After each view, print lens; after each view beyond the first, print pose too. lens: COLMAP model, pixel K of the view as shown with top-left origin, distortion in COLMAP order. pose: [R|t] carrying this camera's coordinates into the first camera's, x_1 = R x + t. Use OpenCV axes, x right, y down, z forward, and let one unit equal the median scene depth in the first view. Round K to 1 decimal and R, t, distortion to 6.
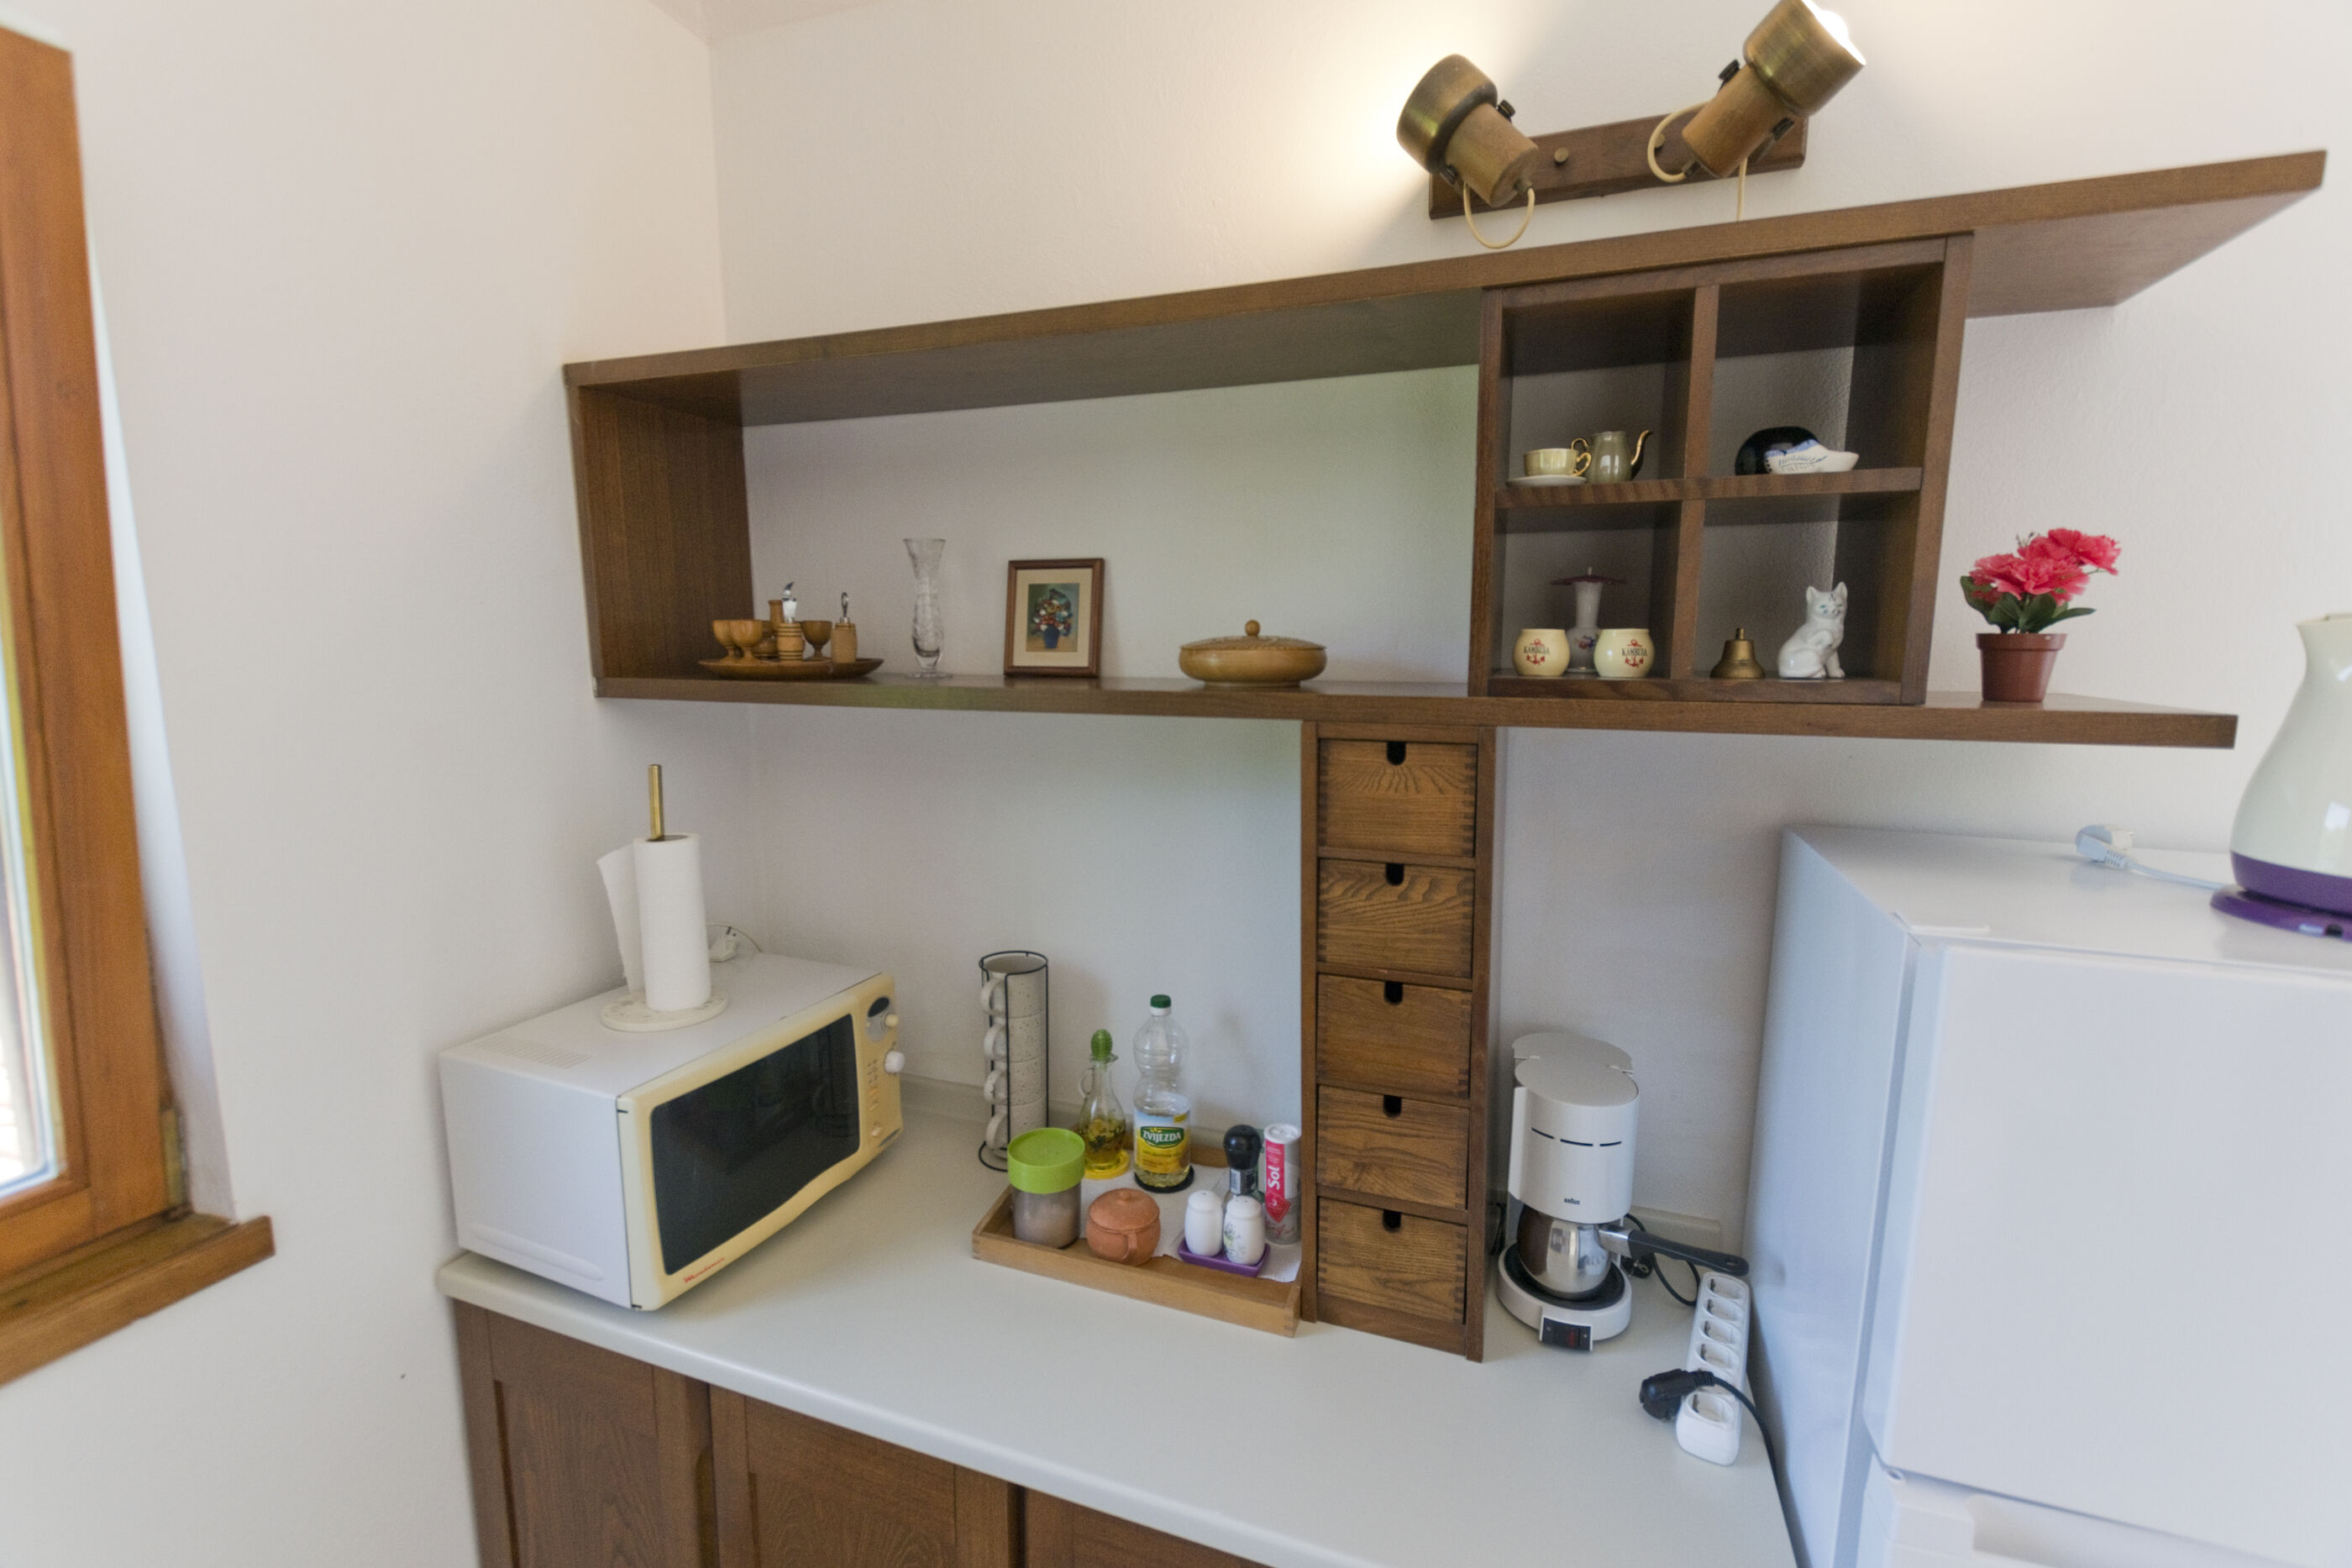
lens RADIAL K [[1015.8, 0, 1173.8], [0, 1015.8, 783.6], [0, 0, 1]] dist [0.006847, -0.003399]
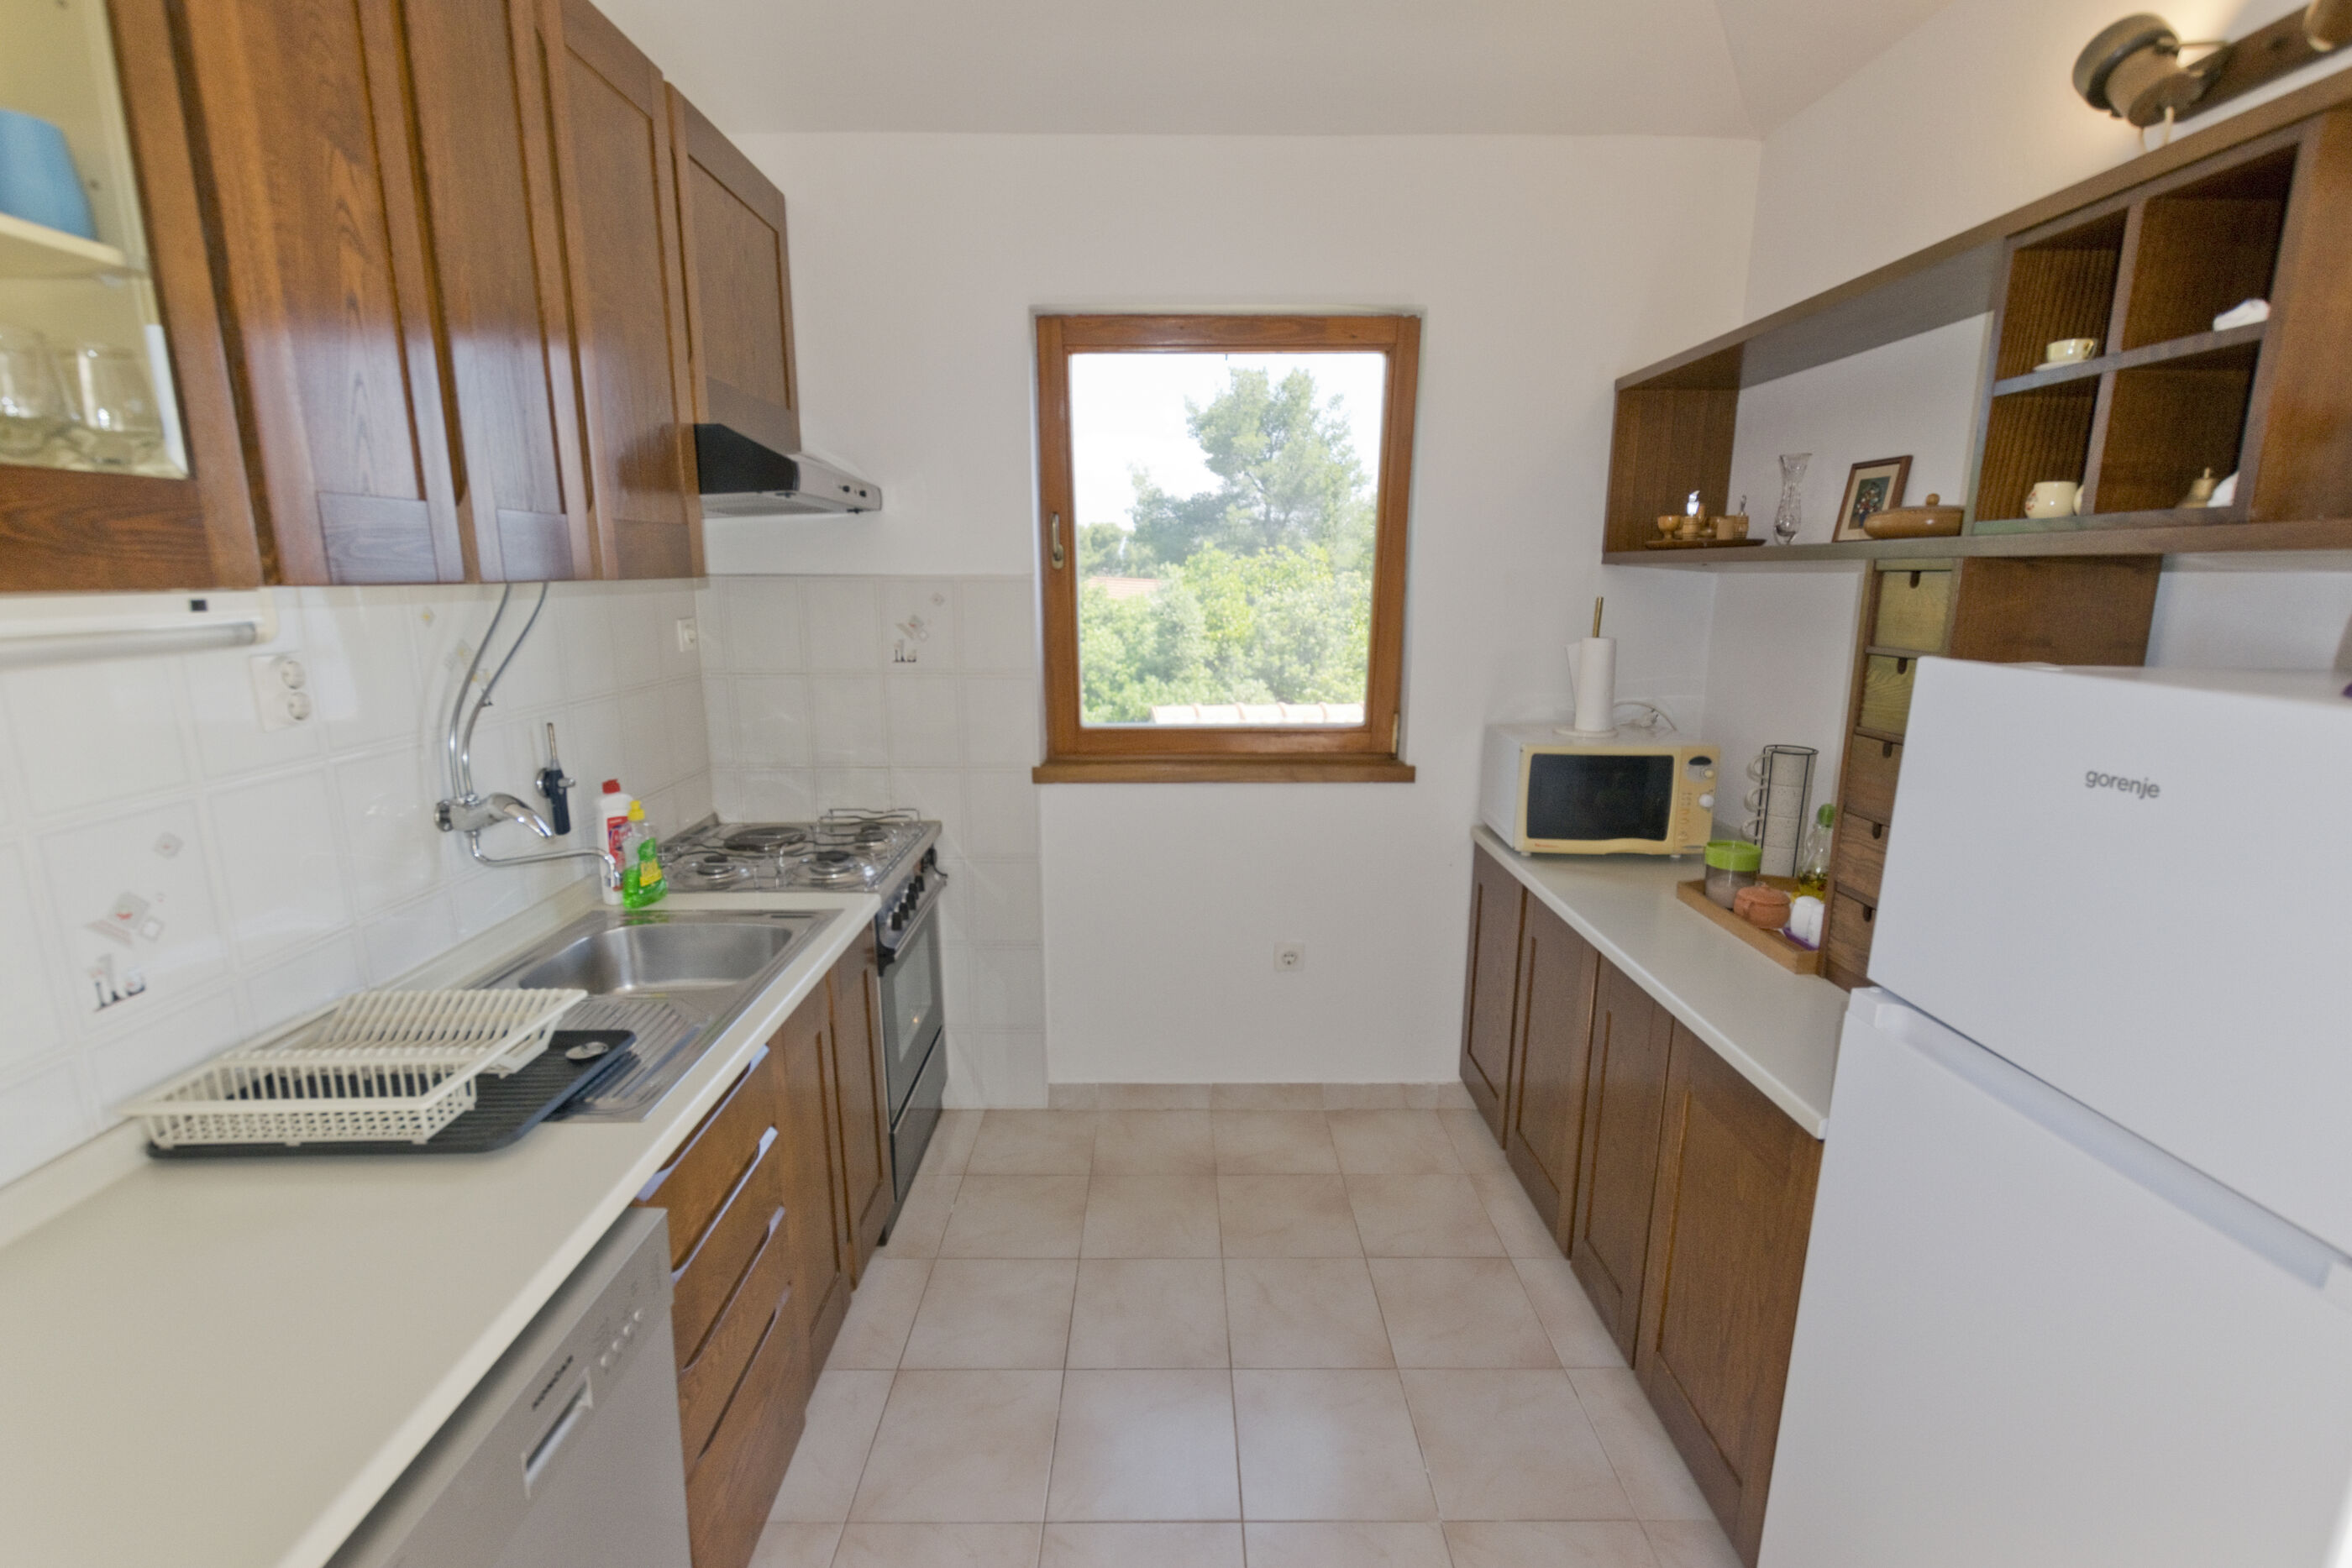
lens RADIAL K [[1015.8, 0, 1173.8], [0, 1015.8, 783.6], [0, 0, 1]] dist [0.006847, -0.003399]
pose [[0.353815, 0.190345, -0.915742, 1.087452], [-0.140962, 0.978742, 0.148976, 0.165531], [0.924632, 0.076375, 0.373125, -0.429793]]
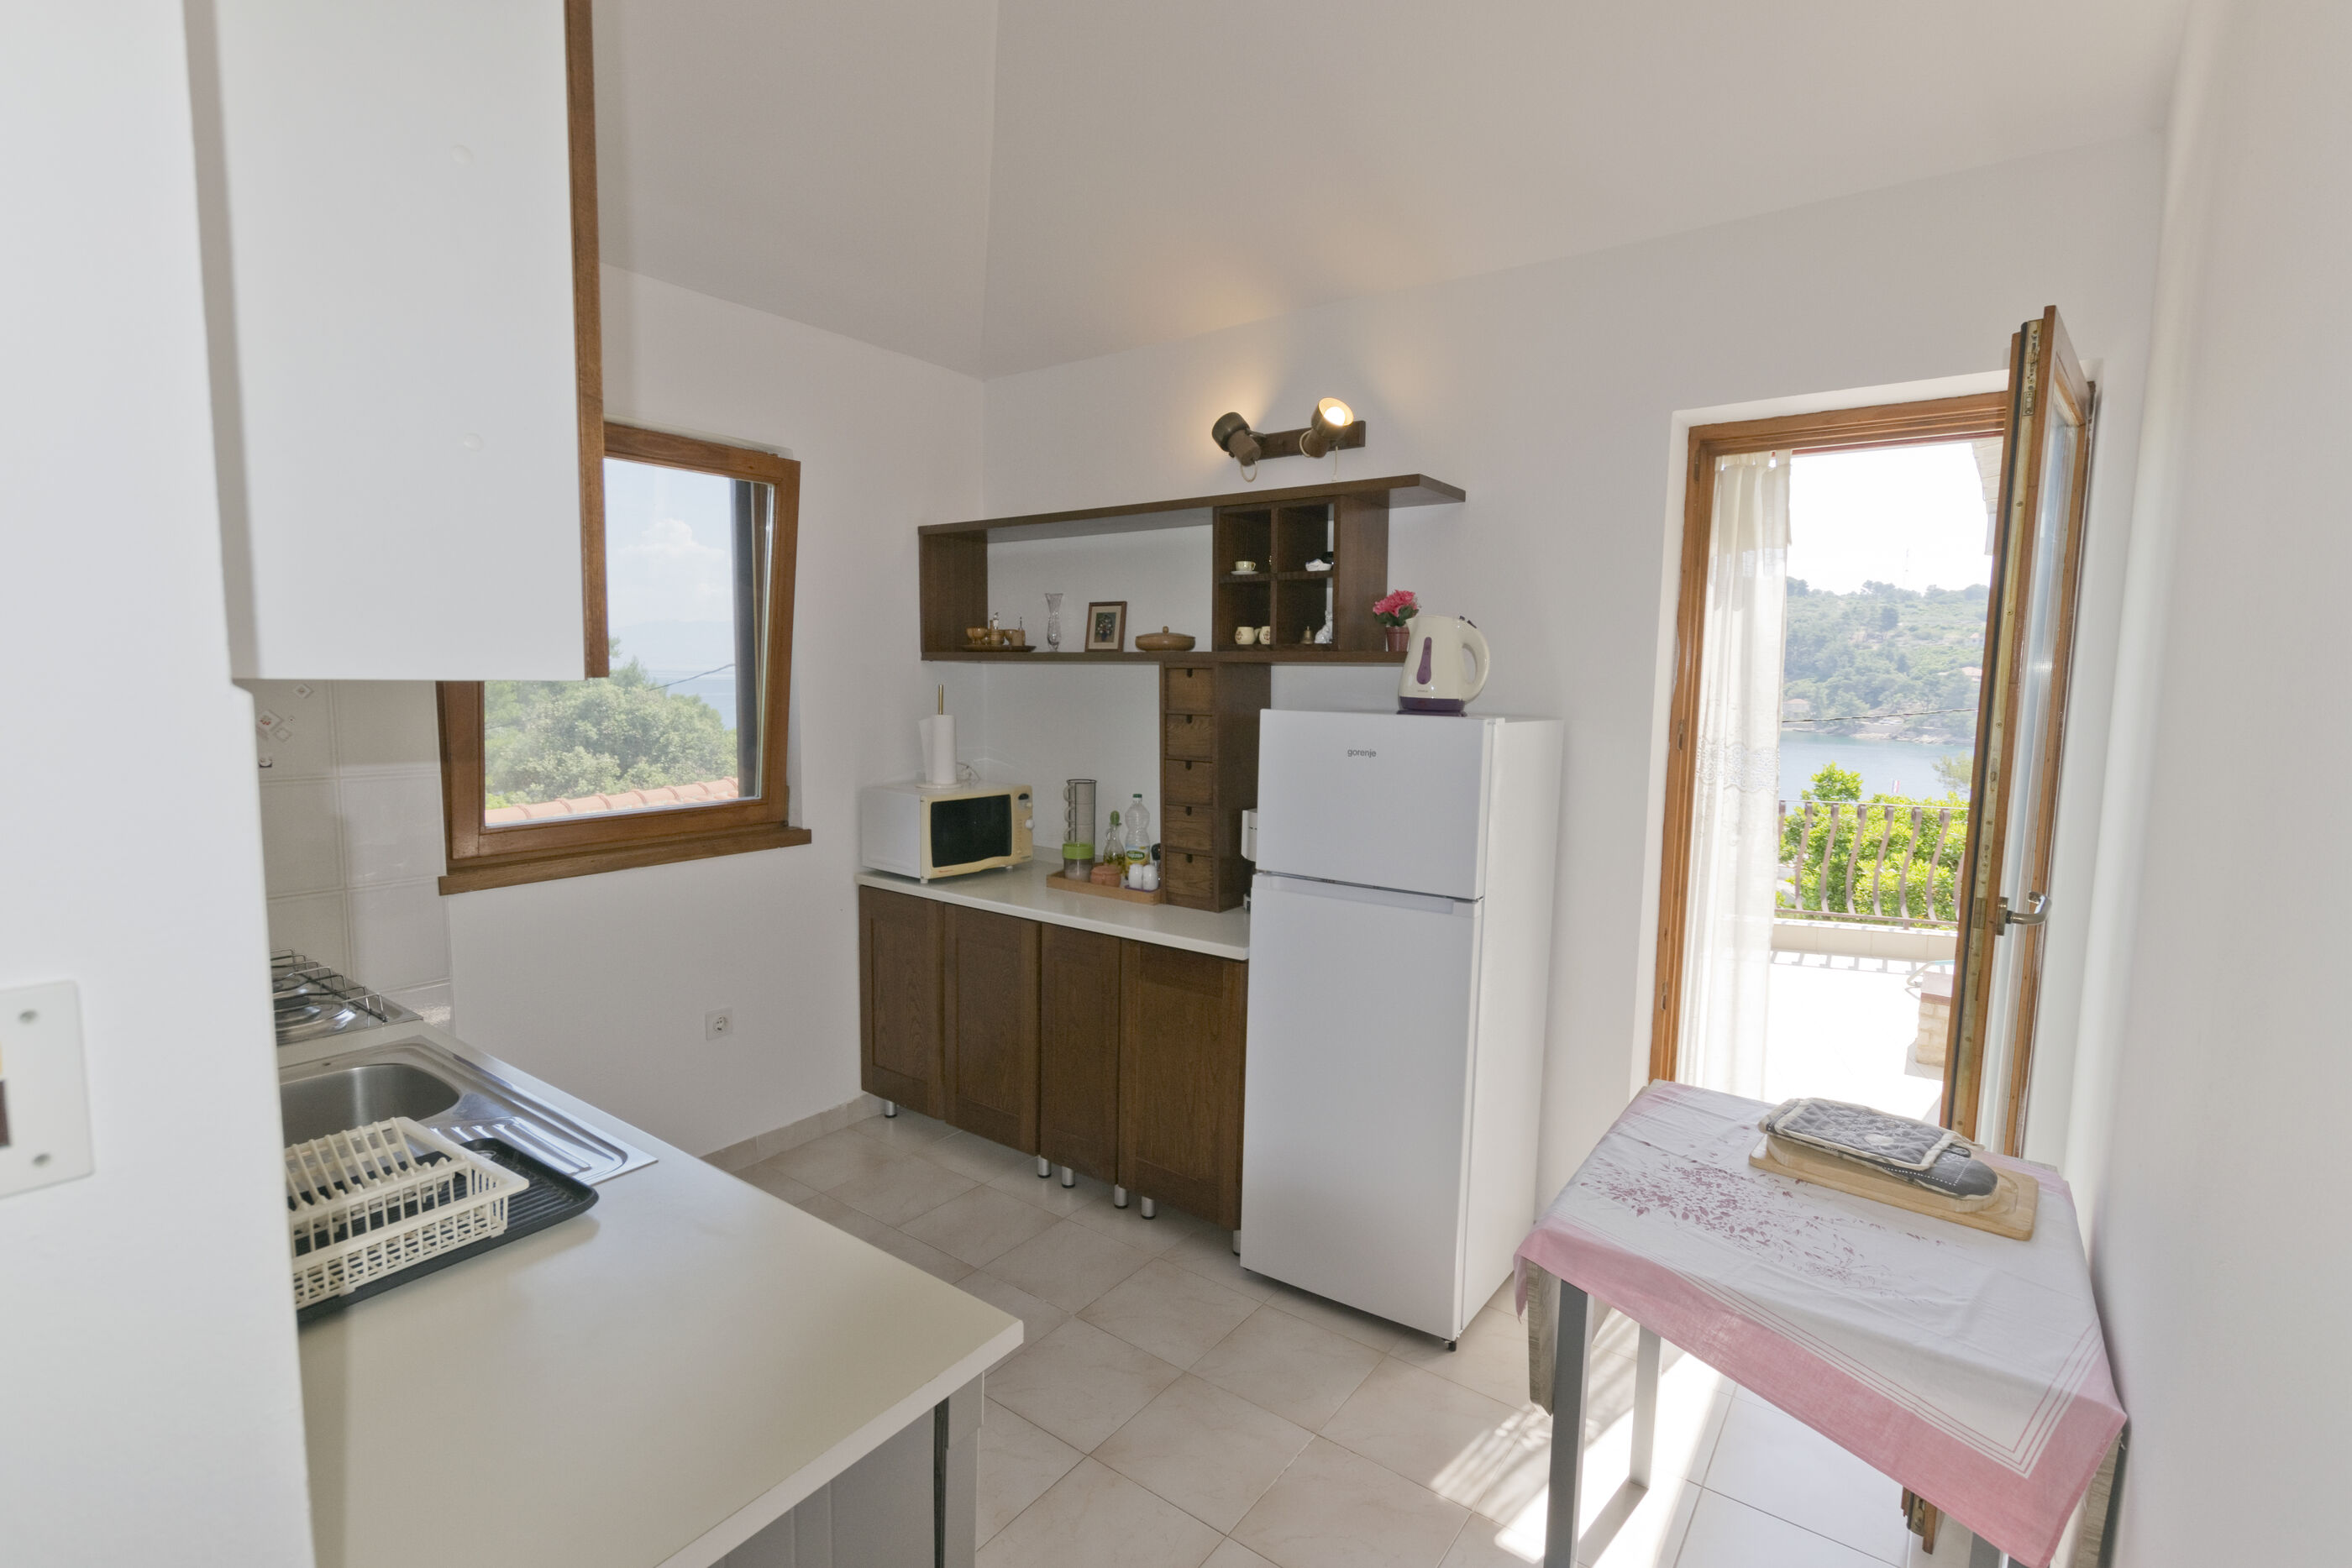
lens RADIAL K [[1091.3, 0, 1165.4], [0, 1091.3, 781.9], [0, 0, 1]] dist [-0.000247, -0.000025]
pose [[0.959319, 0.039167, -0.279594, 0.866683], [-0.053172, 0.997673, -0.042681, 0.340459], [0.277272, 0.055811, 0.959169, -1.568036]]
